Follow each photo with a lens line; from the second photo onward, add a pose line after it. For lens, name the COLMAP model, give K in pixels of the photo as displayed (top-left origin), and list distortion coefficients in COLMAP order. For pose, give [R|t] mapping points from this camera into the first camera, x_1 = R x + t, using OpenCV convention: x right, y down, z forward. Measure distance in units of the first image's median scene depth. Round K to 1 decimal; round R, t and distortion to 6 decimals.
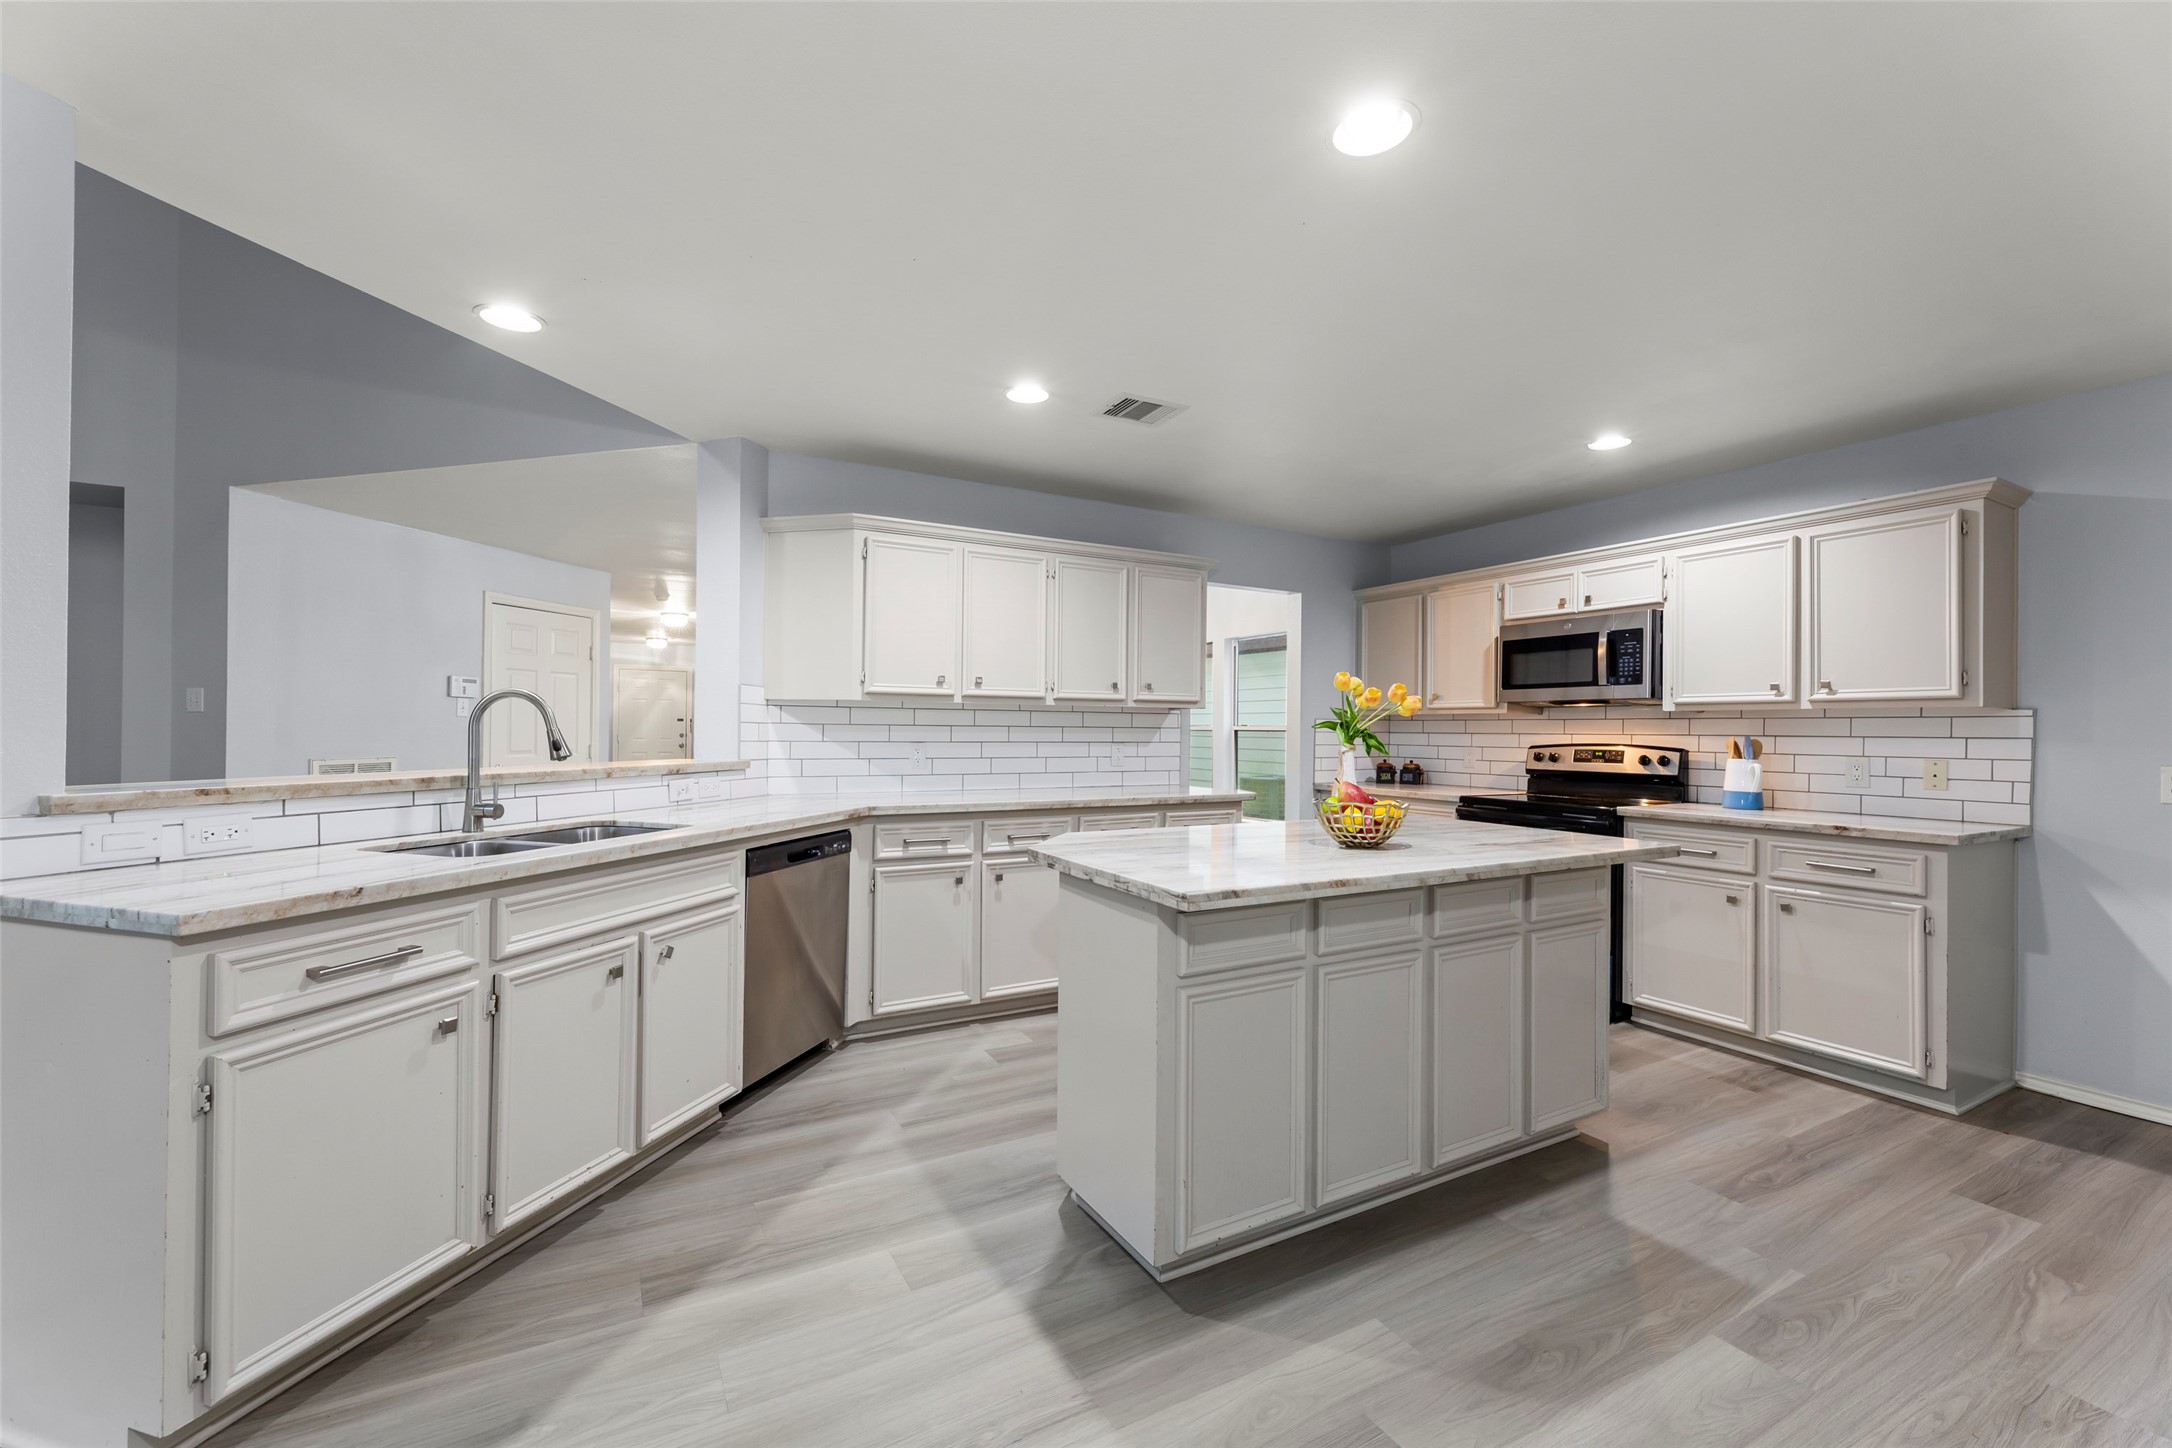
lens RADIAL K [[882.6, 0, 1083.7], [0, 882.6, 724.4], [0, 0, 1]] dist [-0.003251, -0.000332]
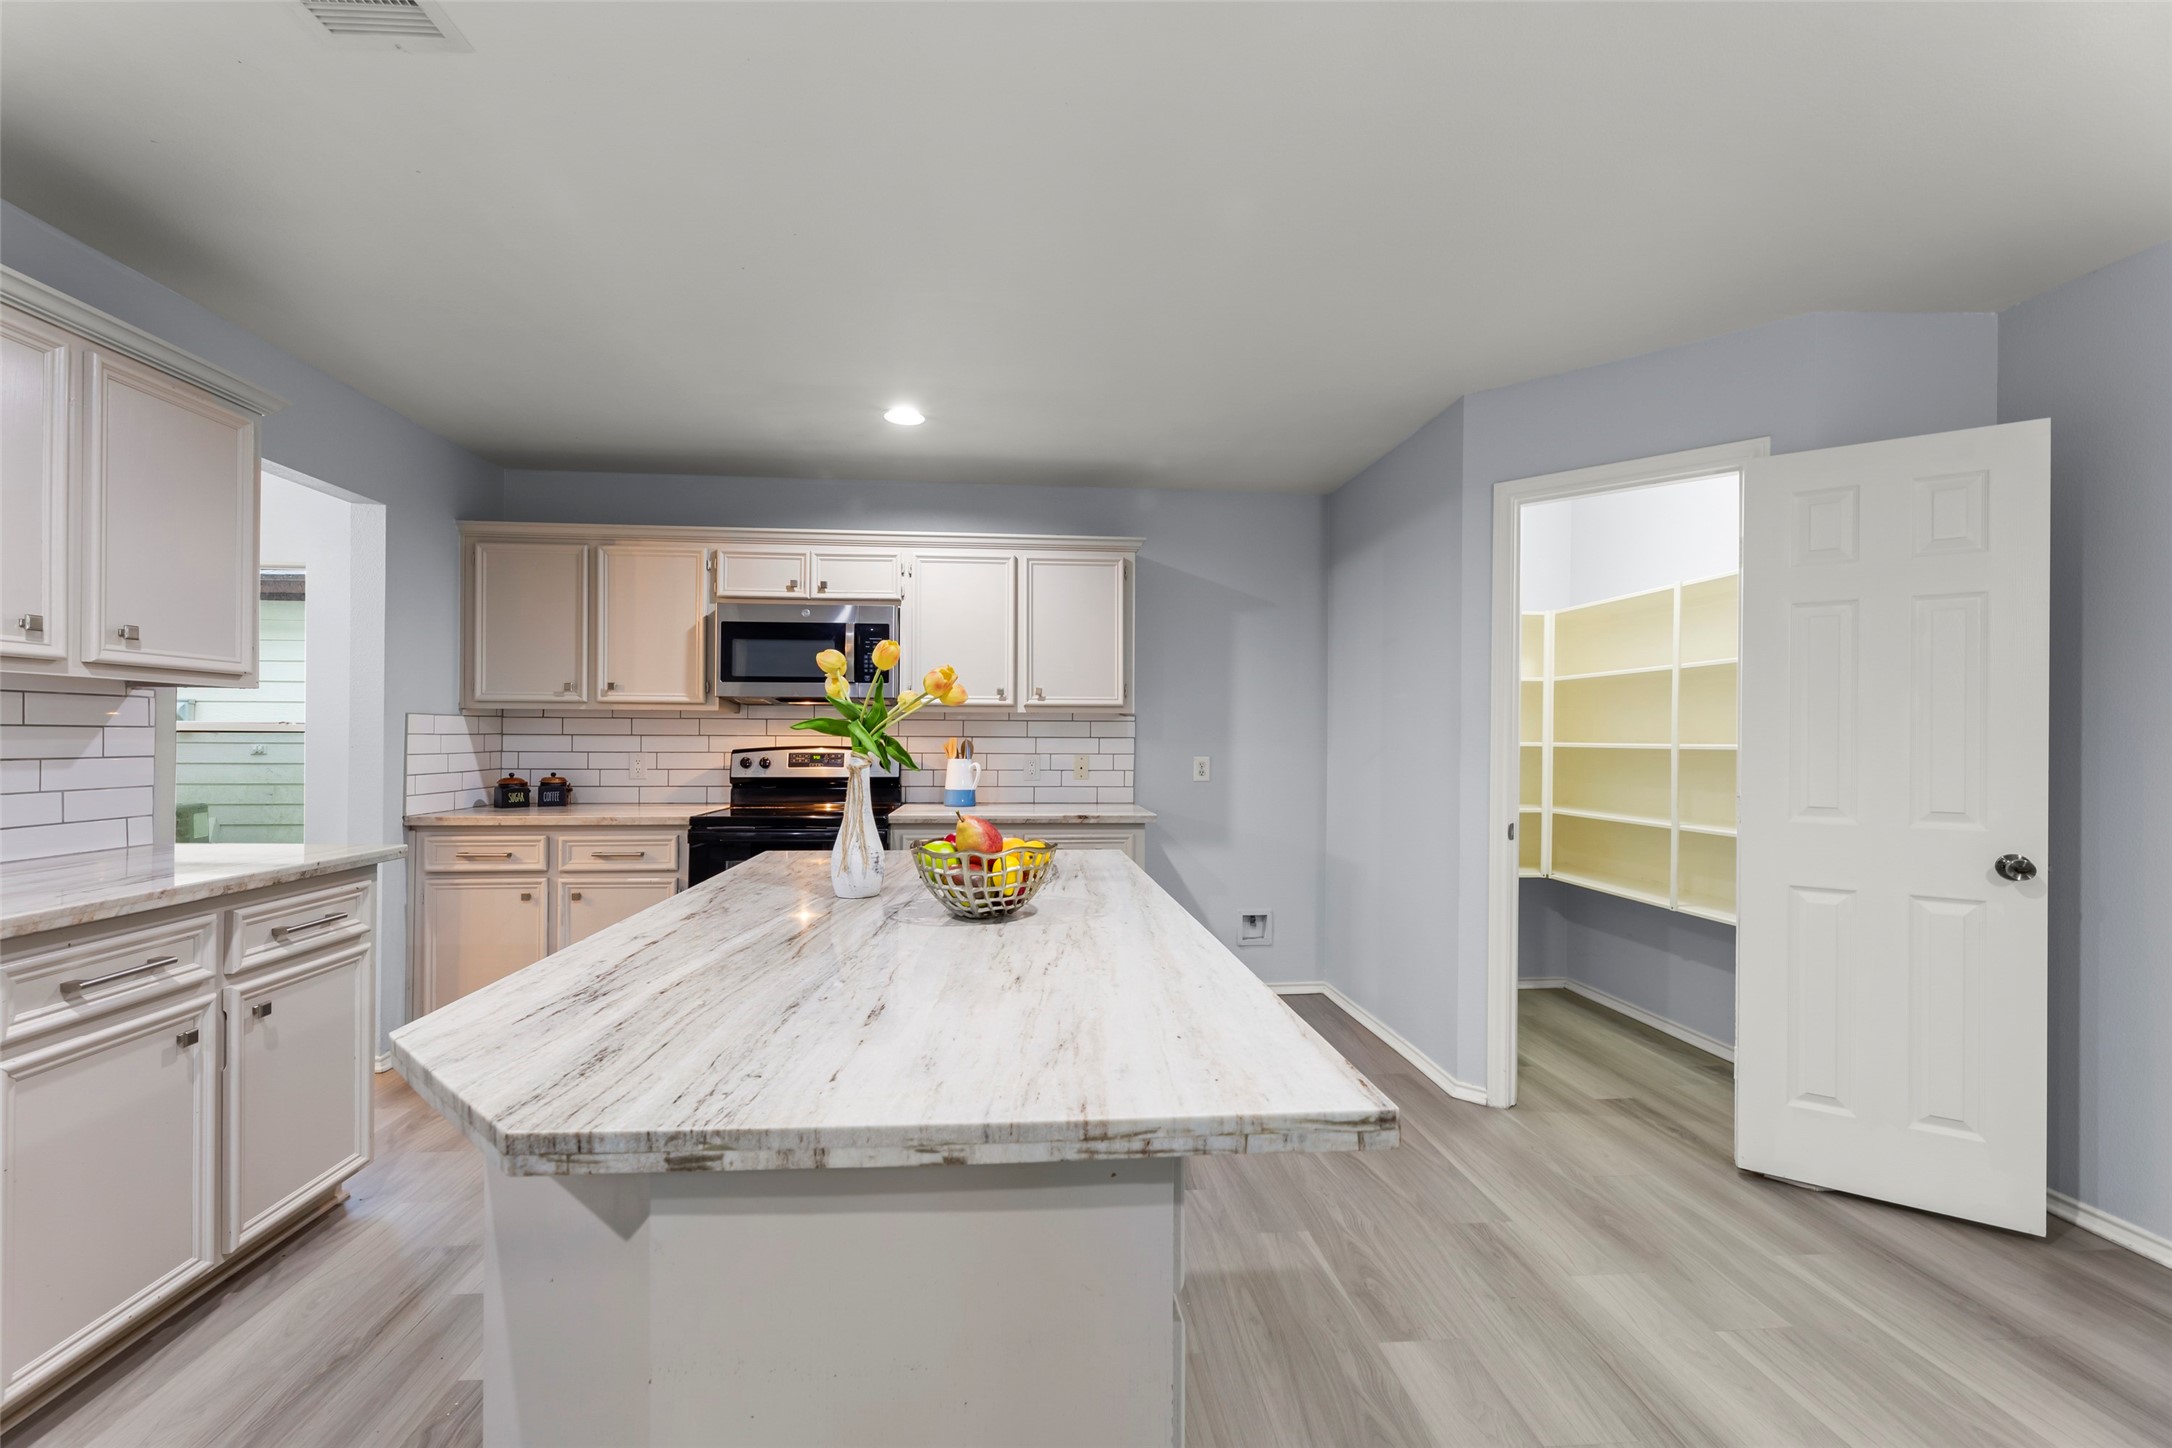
lens RADIAL K [[882.6, 0, 1082.6], [0, 882.6, 732.8], [0, 0, 1]] dist [-0.003251, -0.000332]
pose [[0.406708, -0.001727, 0.913557, -0.135367], [-0.007140, 0.999962, 0.005069, 0.001566], [-0.913530, -0.008584, 0.406680, 0.376411]]
